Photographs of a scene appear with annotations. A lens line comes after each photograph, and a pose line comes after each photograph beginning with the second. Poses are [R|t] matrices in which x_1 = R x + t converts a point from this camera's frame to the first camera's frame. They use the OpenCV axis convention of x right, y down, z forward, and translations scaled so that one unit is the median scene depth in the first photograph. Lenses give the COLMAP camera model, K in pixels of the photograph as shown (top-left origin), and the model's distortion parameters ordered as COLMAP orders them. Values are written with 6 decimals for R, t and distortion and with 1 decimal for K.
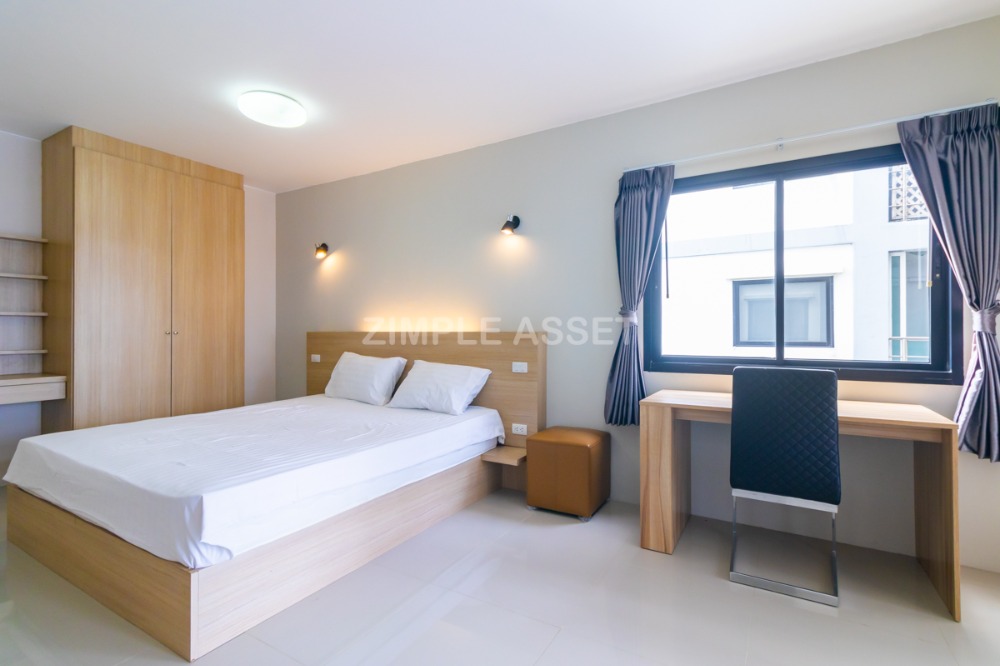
lens RADIAL K [[473.3, 0, 504.5], [0, 473.3, 325.8], [0, 0, 1]] dist [0.003034, 0.000867]
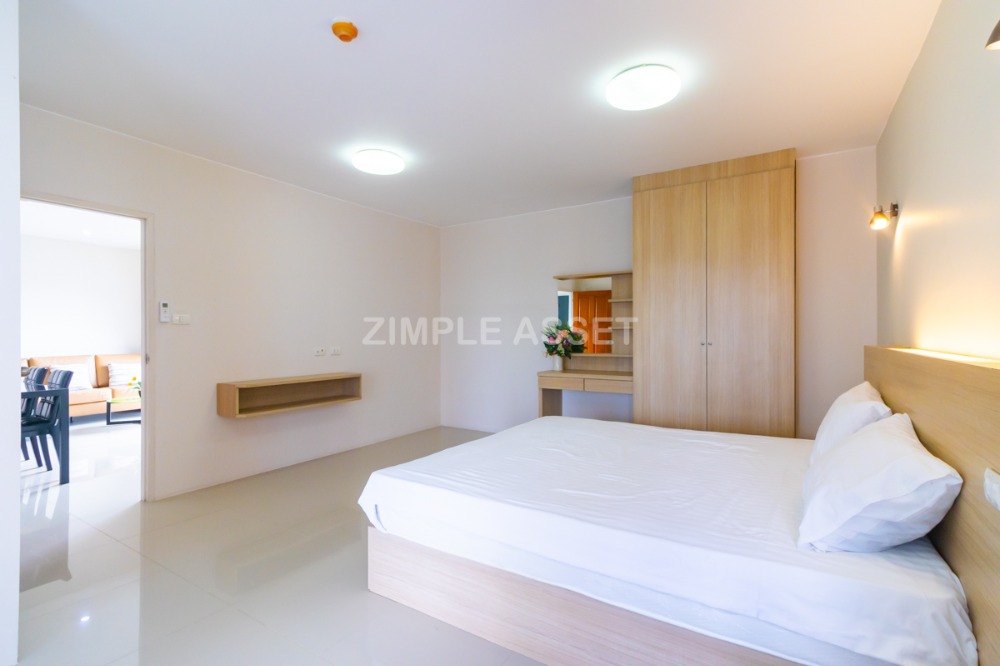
lens RADIAL K [[462.3, 0, 507.6], [0, 462.3, 336.7], [0, 0, 1]] dist [-0.001941, -0.000105]
pose [[-0.014899, 0.007149, -0.999863, 0.308213], [0.009662, 0.999929, 0.007005, -0.012241], [0.999842, -0.009557, -0.014967, 0.671908]]
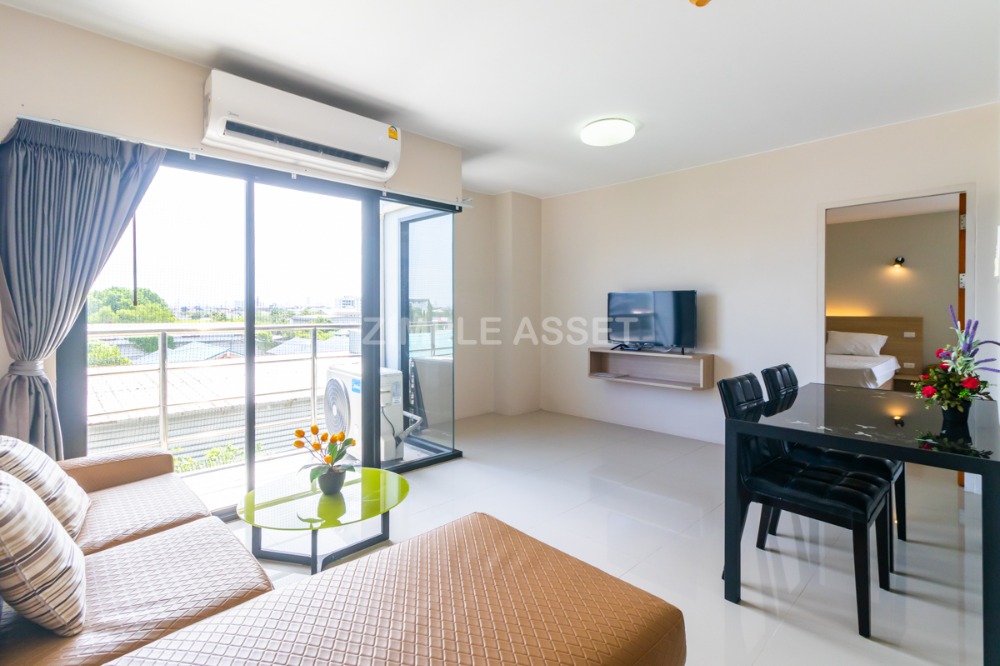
lens RADIAL K [[475.3, 0, 503.0], [0, 475.3, 312.2], [0, 0, 1]] dist [0.004480, 0.000869]
pose [[0.964539, 0.003379, -0.263920, -1.061026], [0.000159, 0.999910, 0.013381, -0.034015], [0.263942, -0.012948, 0.964452, -1.356775]]
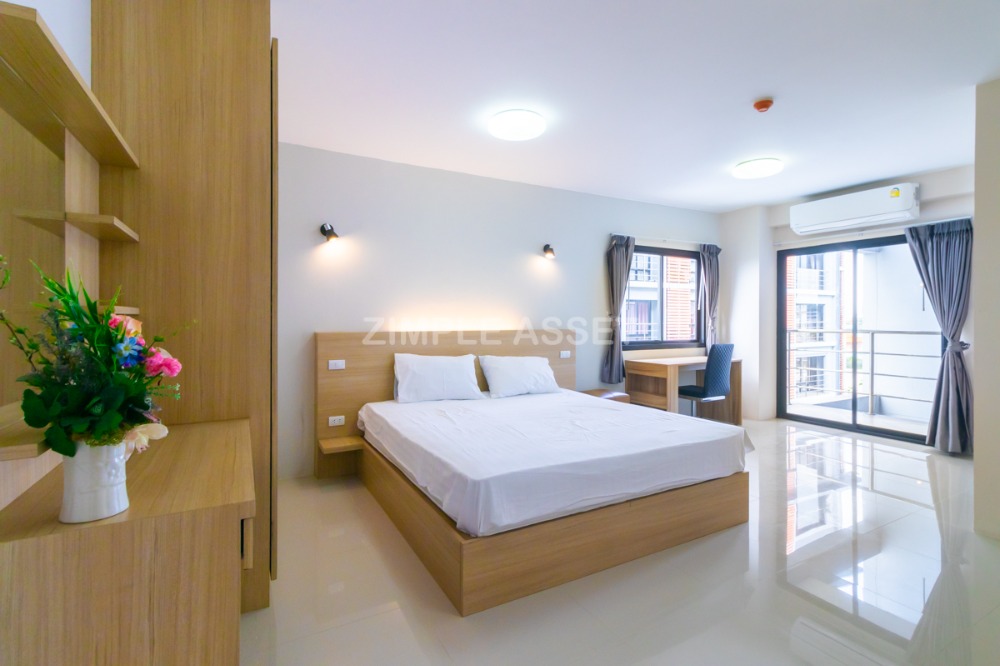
lens RADIAL K [[473.3, 0, 504.5], [0, 473.3, 325.8], [0, 0, 1]] dist [0.003034, 0.000867]
pose [[0.500865, -0.011056, 0.865455, -1.255301], [-0.008960, 0.999799, 0.017958, -0.022106], [-0.865479, -0.016749, 0.500665, 0.432282]]
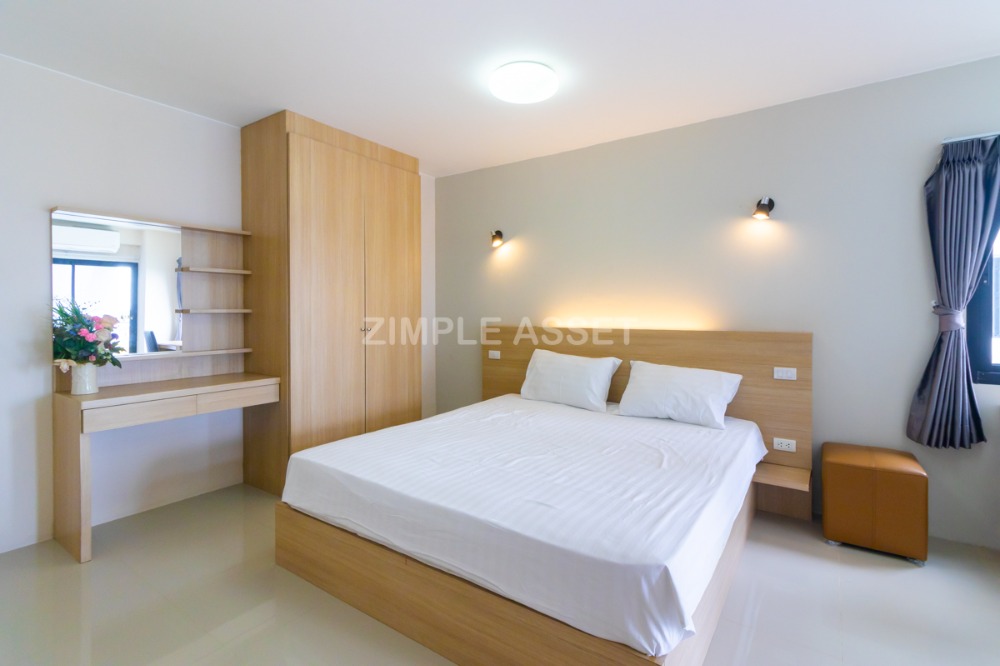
lens RADIAL K [[475.3, 0, 503.0], [0, 475.3, 312.2], [0, 0, 1]] dist [0.004480, 0.000869]
pose [[0.997245, 0.000094, -0.074184, -0.405727], [0.000956, 0.999900, 0.014122, -0.036128], [0.074178, -0.014154, 0.997145, 0.092145]]
